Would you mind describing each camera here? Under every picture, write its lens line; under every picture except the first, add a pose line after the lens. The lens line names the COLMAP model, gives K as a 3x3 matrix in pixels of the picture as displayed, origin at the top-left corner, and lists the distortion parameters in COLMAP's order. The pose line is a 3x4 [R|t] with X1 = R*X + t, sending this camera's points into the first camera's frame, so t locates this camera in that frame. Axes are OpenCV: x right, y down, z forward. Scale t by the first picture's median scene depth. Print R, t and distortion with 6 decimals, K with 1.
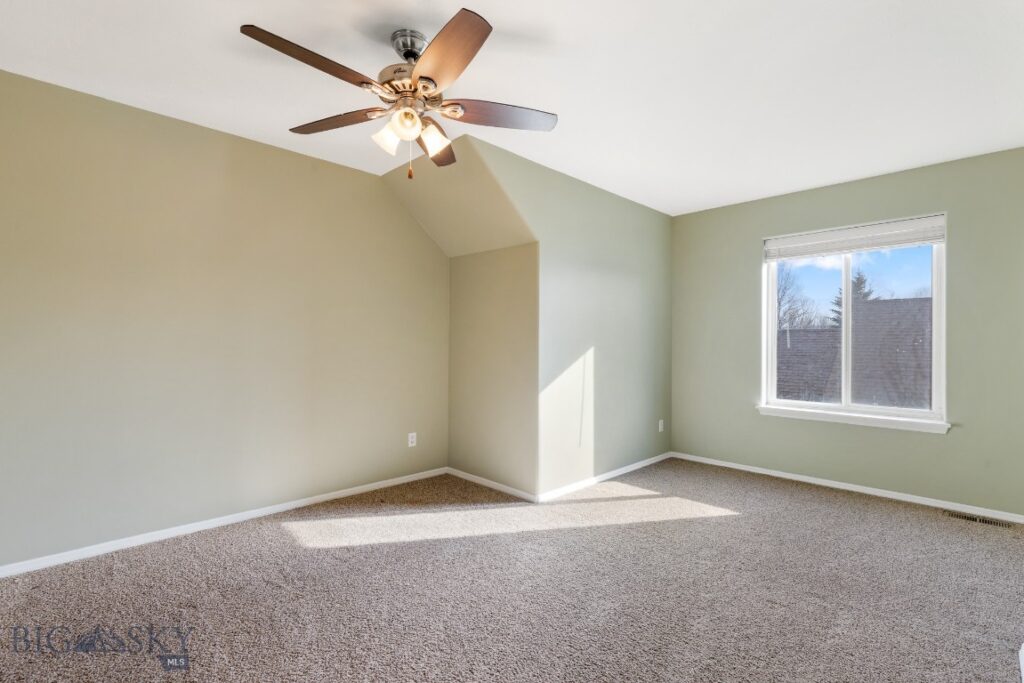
lens RADIAL K [[464.0, 0, 512.0], [0, 464.0, 341.5], [0, 0, 1]] dist [0.007022, -0.000055]
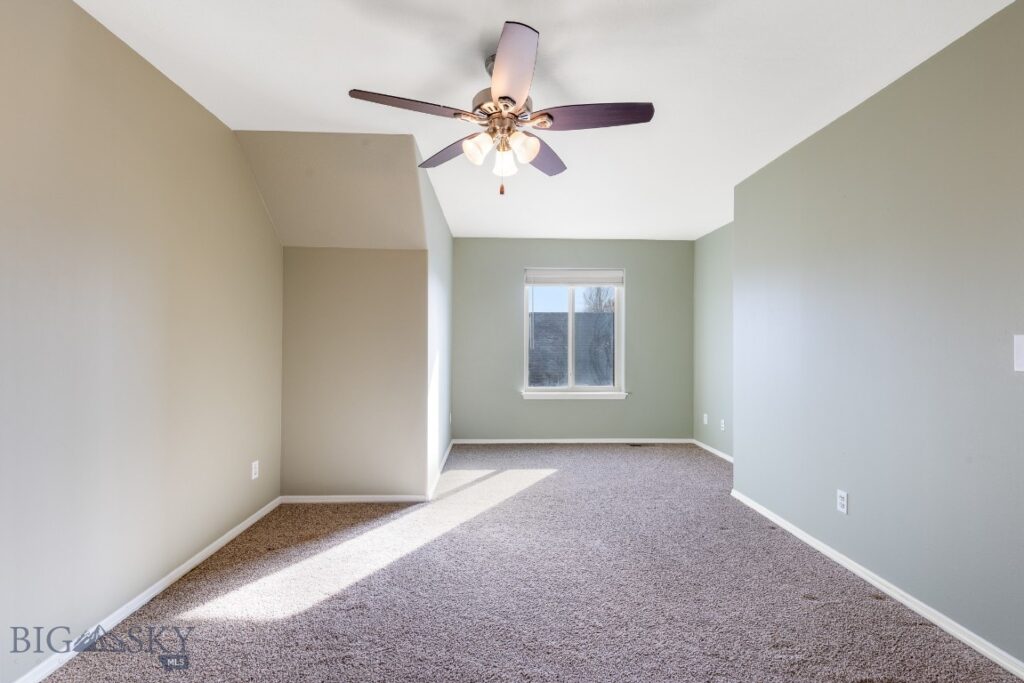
lens RADIAL K [[457.6, 0, 512.0], [0, 457.6, 341.5], [0, 0, 1]] dist [0.011155, -0.000133]
pose [[0.681409, 0.001356, 0.731901, -0.560665], [-0.001481, 0.999999, -0.000474, -0.010194], [-0.731901, -0.000761, 0.681410, 0.160057]]
